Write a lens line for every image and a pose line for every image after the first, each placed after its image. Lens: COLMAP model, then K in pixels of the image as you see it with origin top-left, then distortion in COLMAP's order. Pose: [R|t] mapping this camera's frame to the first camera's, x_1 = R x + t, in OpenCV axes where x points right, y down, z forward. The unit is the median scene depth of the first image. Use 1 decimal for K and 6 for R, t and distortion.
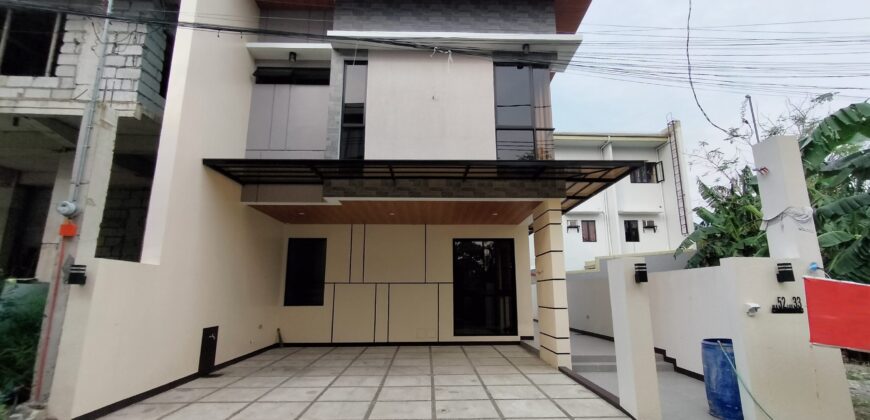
lens RADIAL K [[394.8, 0, 438.8], [0, 394.8, 213.3], [0, 0, 1]] dist [0.000954, 0.000846]
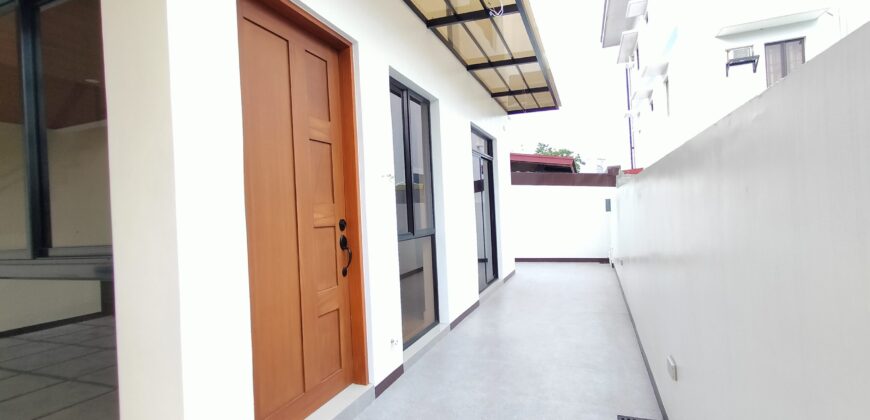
lens RADIAL K [[394.8, 0, 438.8], [0, 394.8, 213.3], [0, 0, 1]] dist [0.000954, 0.000846]
pose [[0.924506, -0.047232, -0.378229, 0.612462], [0.125527, 0.974668, 0.185111, 0.262477], [0.359904, -0.218614, 0.907015, 1.423361]]
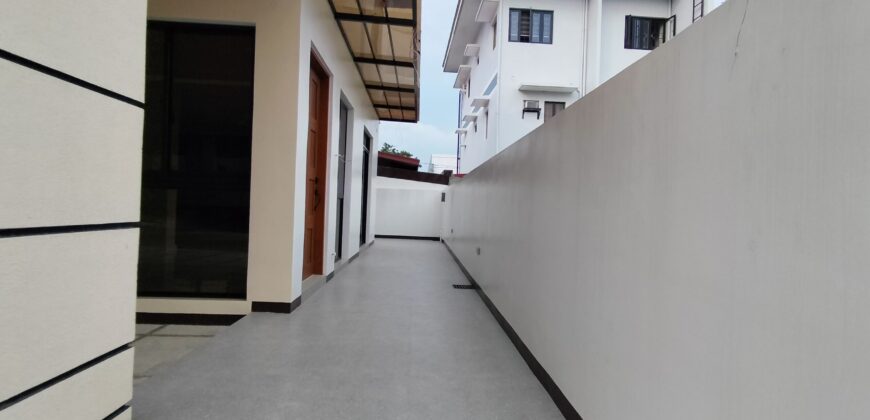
lens RADIAL K [[394.8, 0, 438.8], [0, 394.8, 213.3], [0, 0, 1]] dist [0.000954, 0.000846]
pose [[0.998850, 0.034303, 0.033509, 0.559182], [-0.040698, 0.975975, 0.214046, 0.233316], [-0.025361, -0.215164, 0.976249, 1.035779]]
